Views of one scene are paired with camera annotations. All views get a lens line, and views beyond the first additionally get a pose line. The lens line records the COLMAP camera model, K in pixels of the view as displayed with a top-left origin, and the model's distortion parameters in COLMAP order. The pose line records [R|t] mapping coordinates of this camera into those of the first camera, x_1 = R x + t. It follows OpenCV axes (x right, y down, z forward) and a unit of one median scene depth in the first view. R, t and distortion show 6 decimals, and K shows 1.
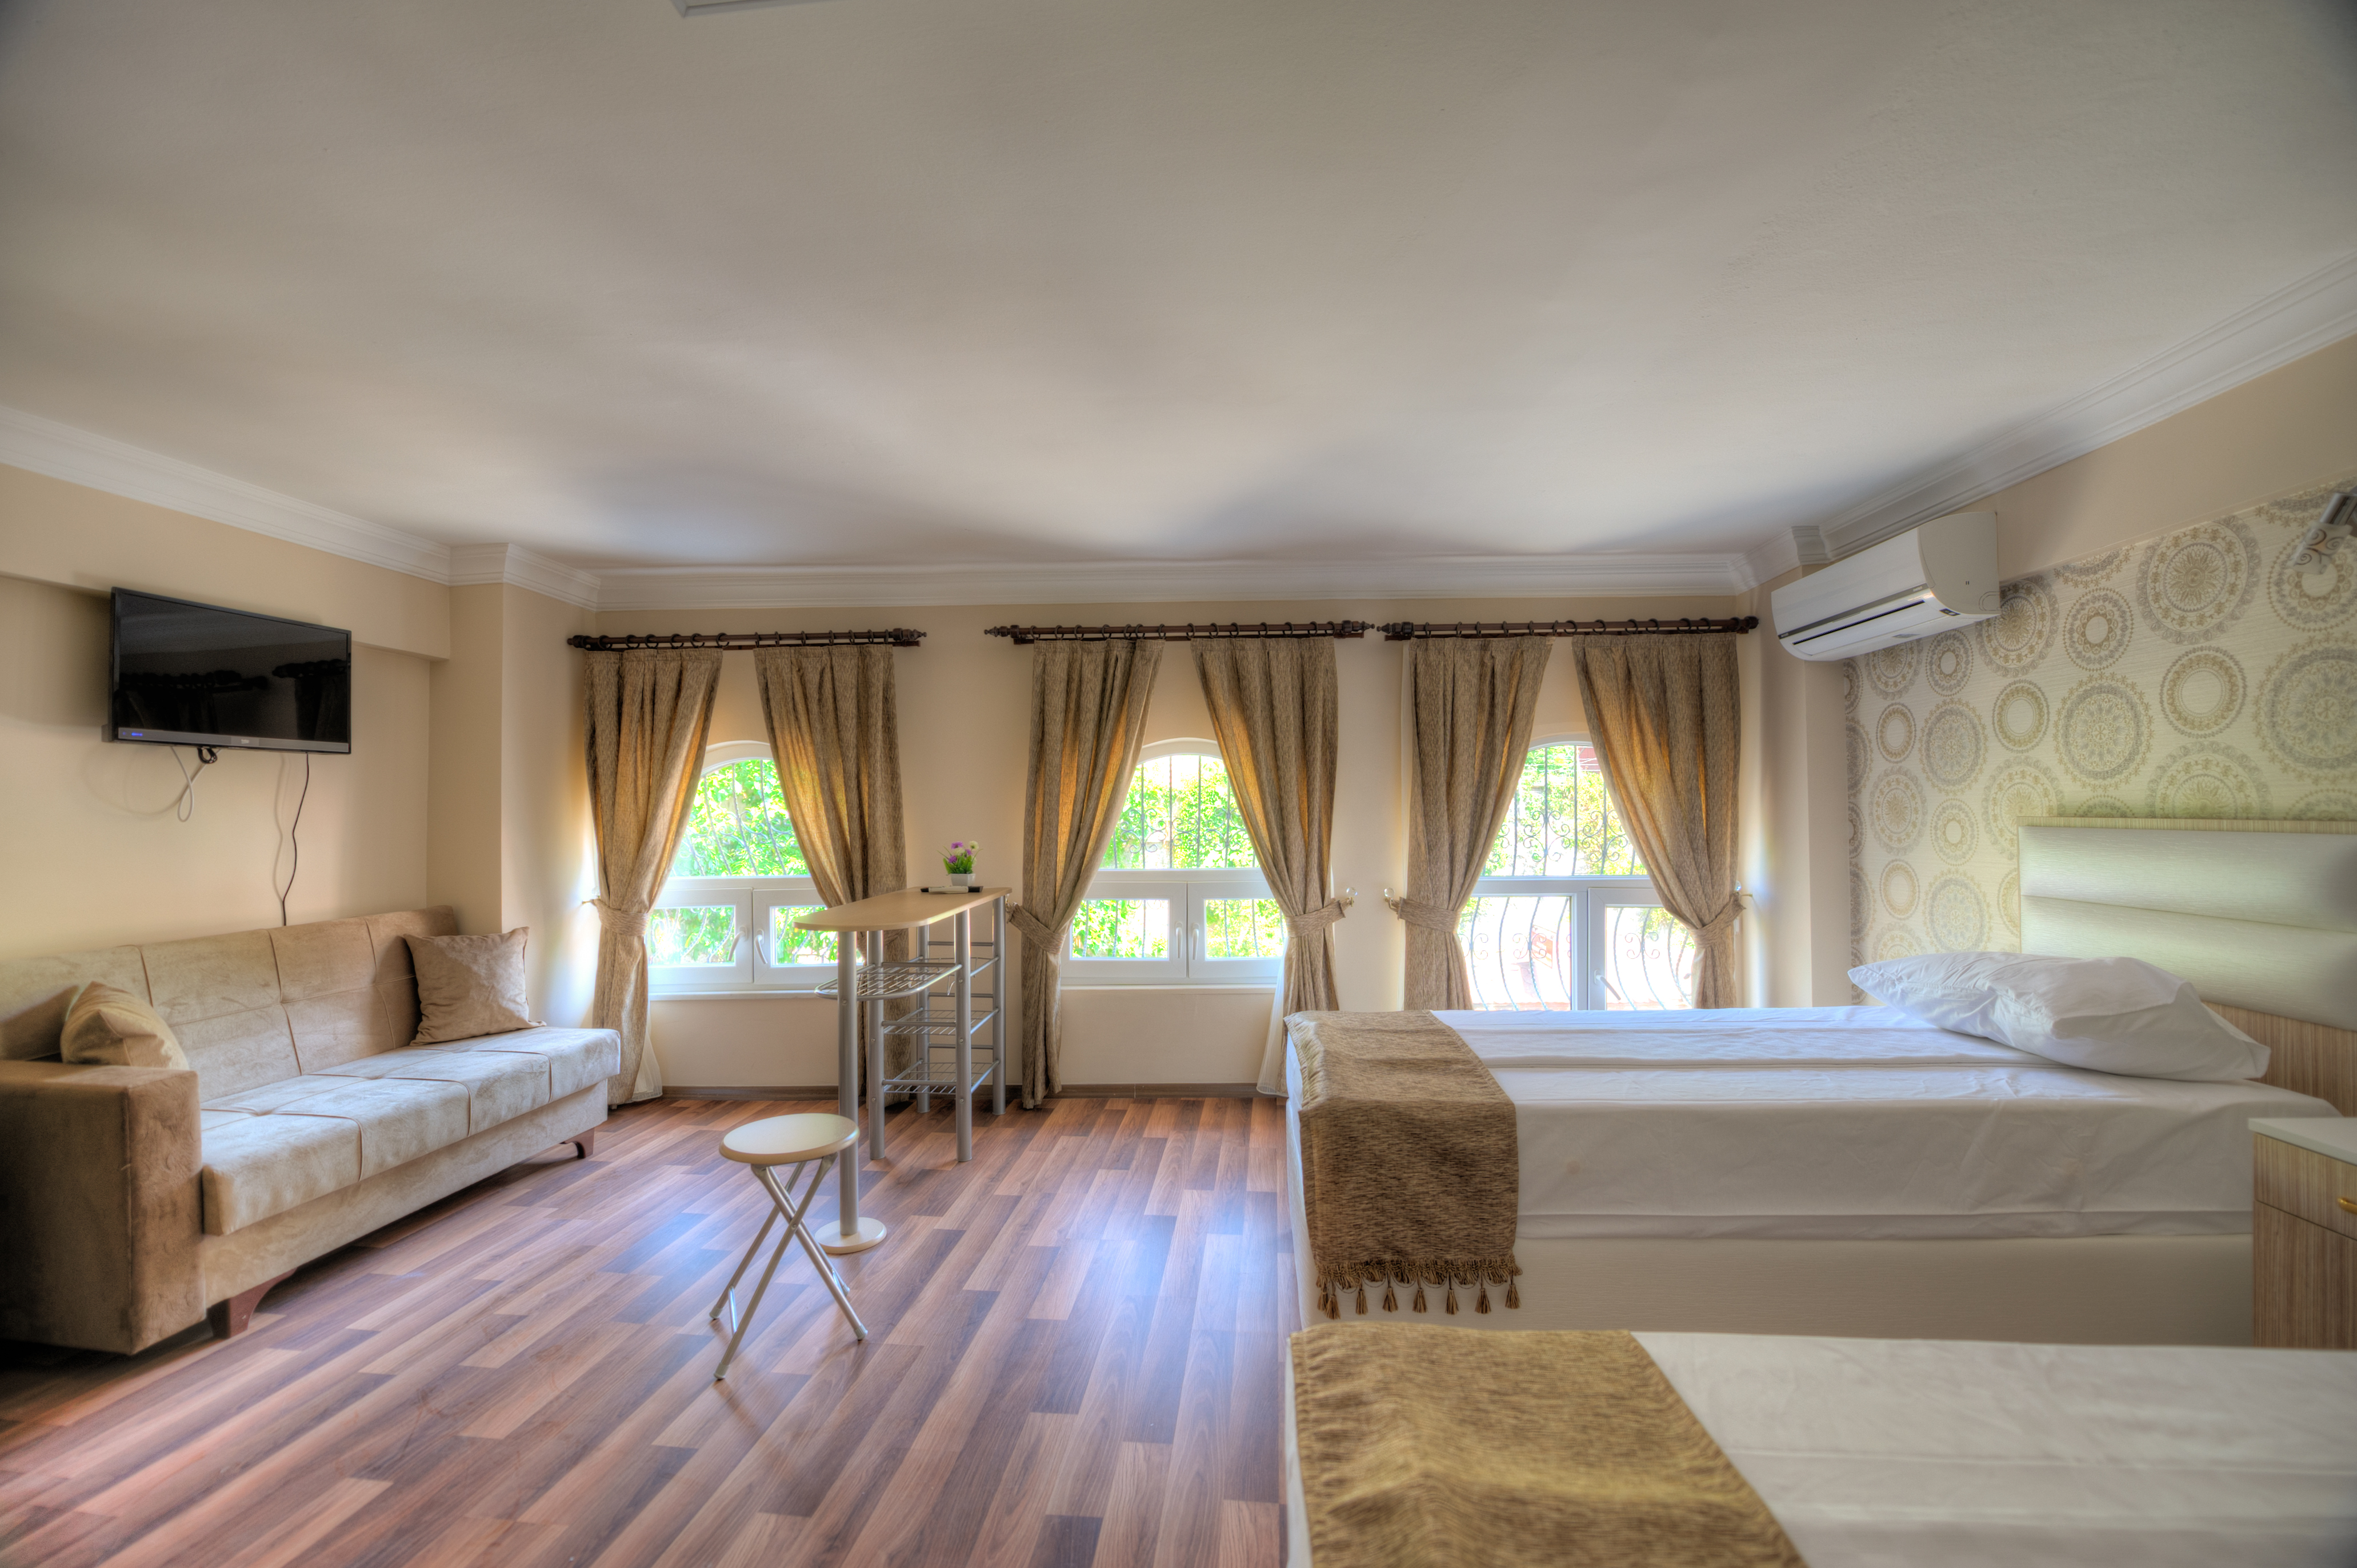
lens RADIAL K [[1109.2, 0, 1143.3], [0, 1109.2, 771.0], [0, 0, 1]] dist [0.029940, -0.000289]
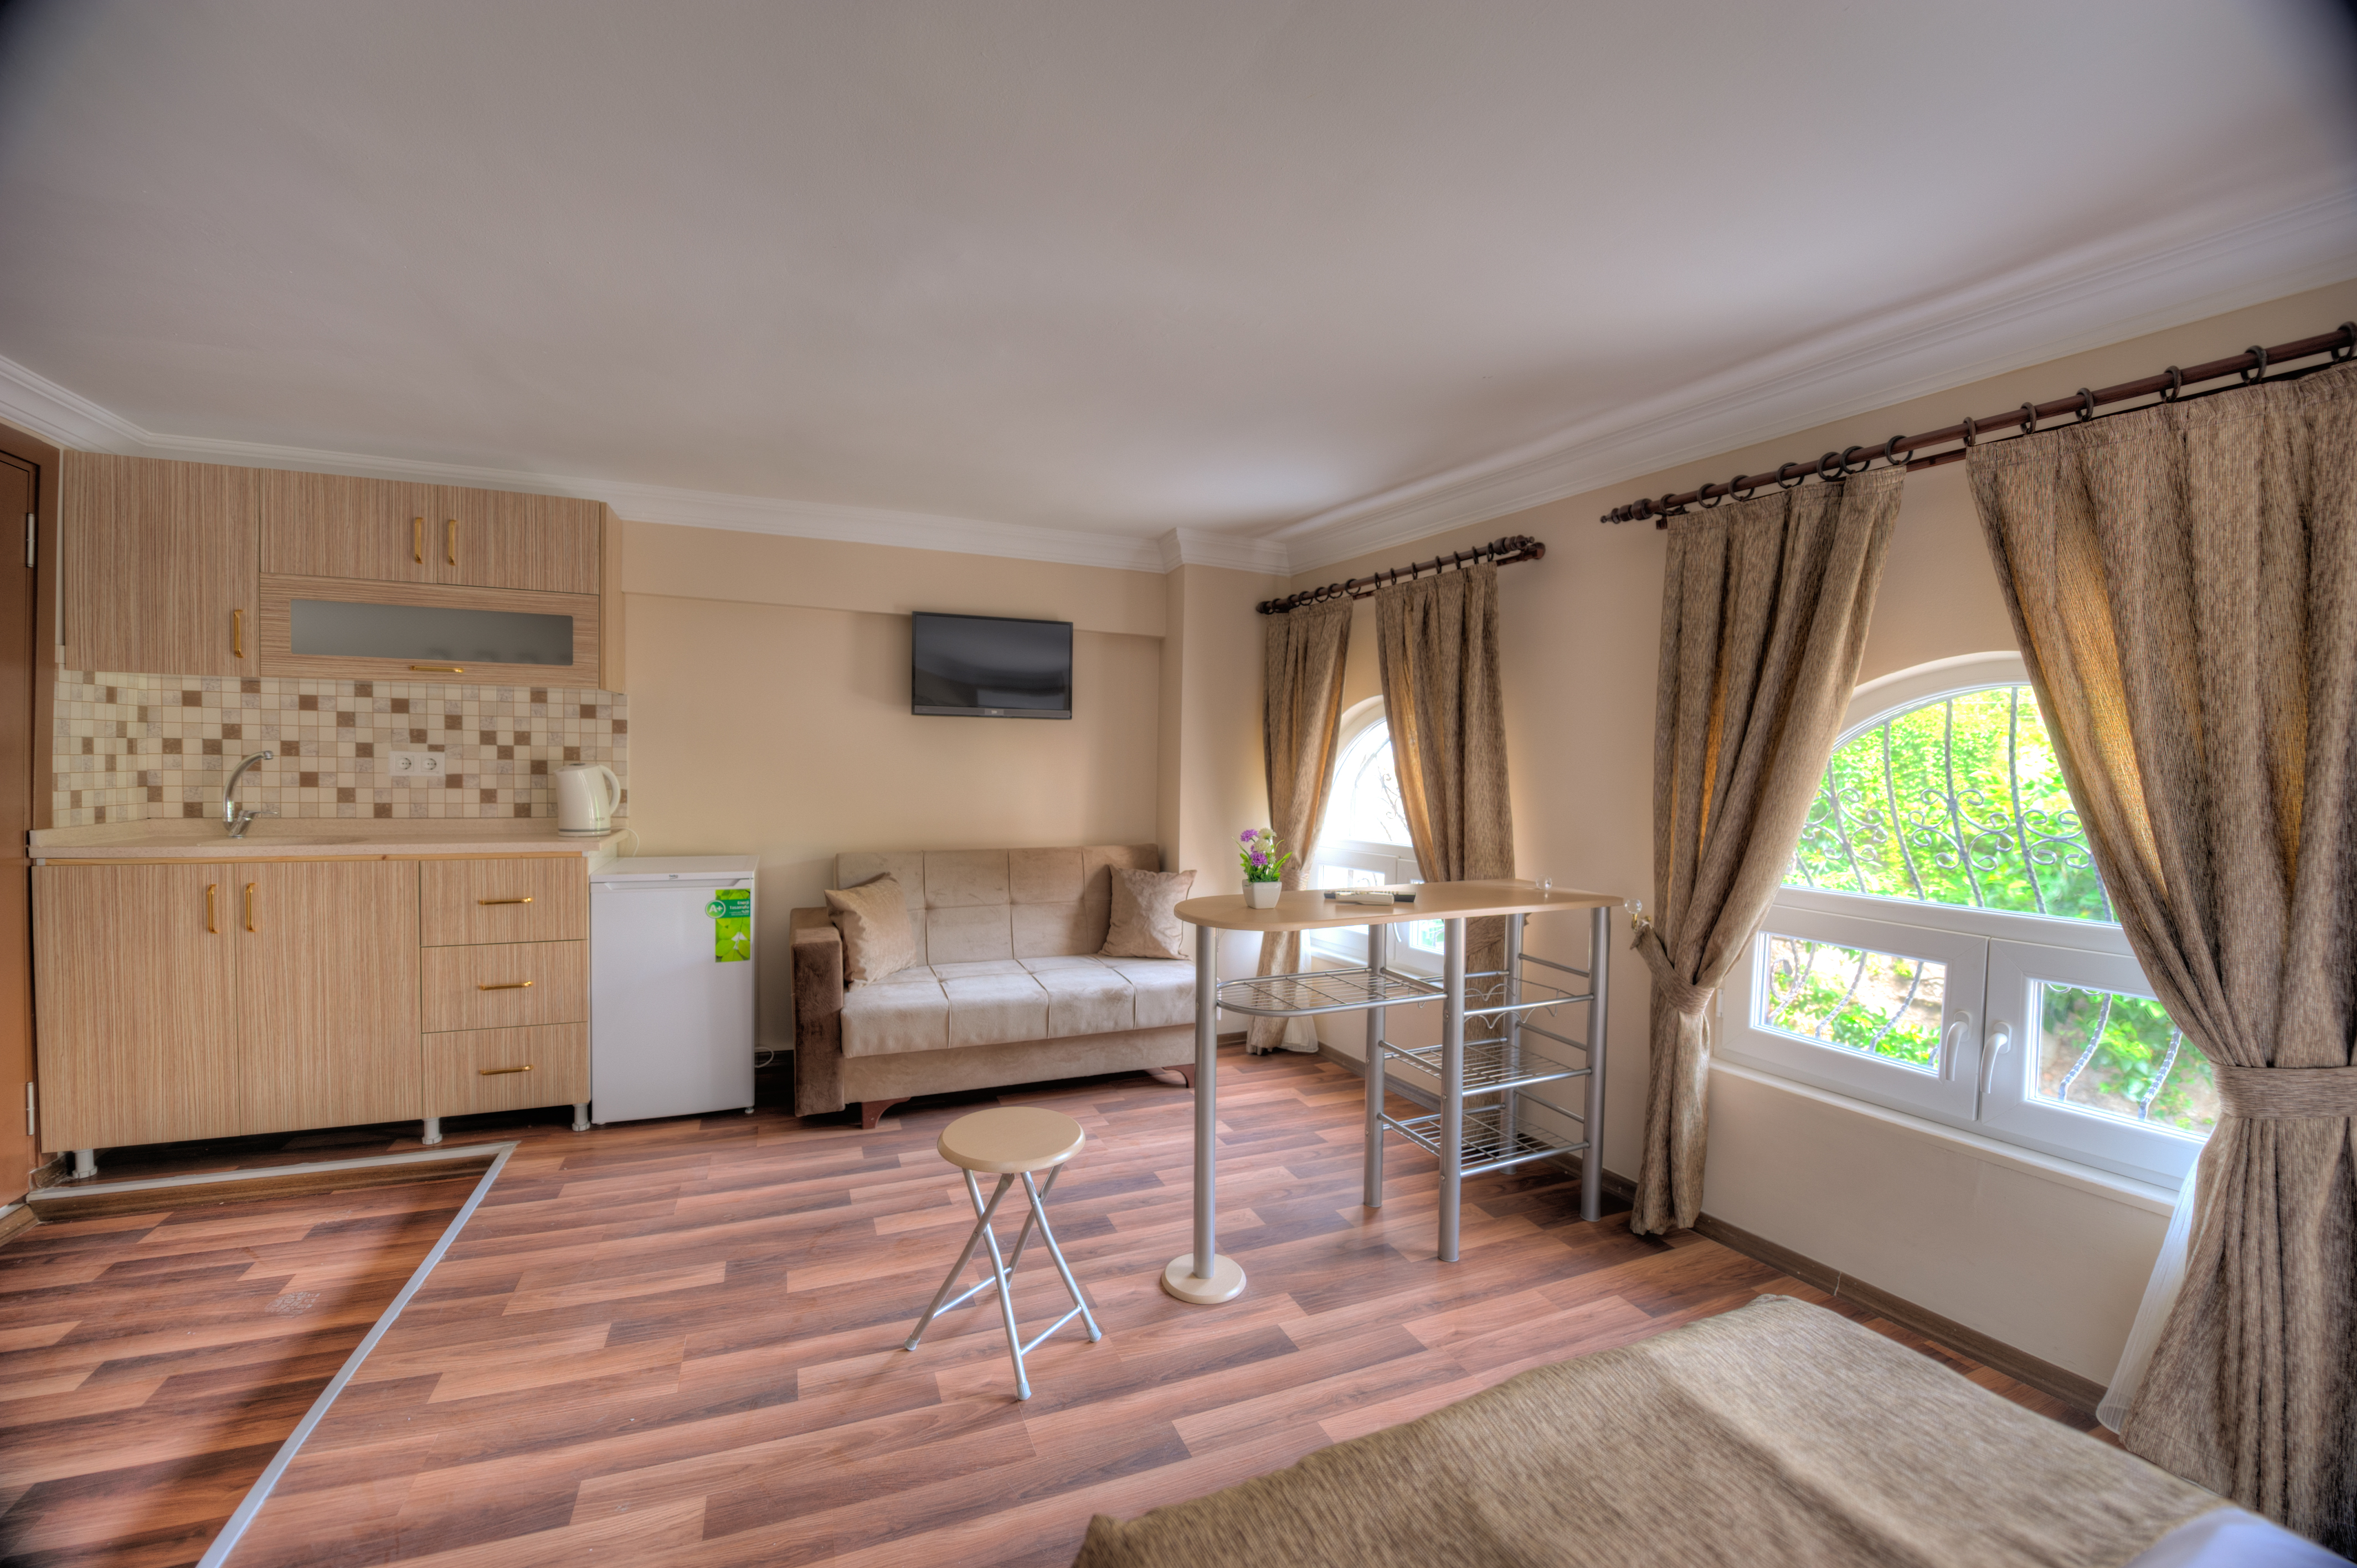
lens RADIAL K [[967.0, 0, 1178.5], [0, 967.0, 784.0], [0, 0, 1]] dist [0.001610, -0.009784]
pose [[0.452729, 0.040925, -0.890709, 0.284383], [0.014249, 0.998487, 0.053119, 0.001389], [0.891534, -0.036740, 0.451461, 0.515894]]
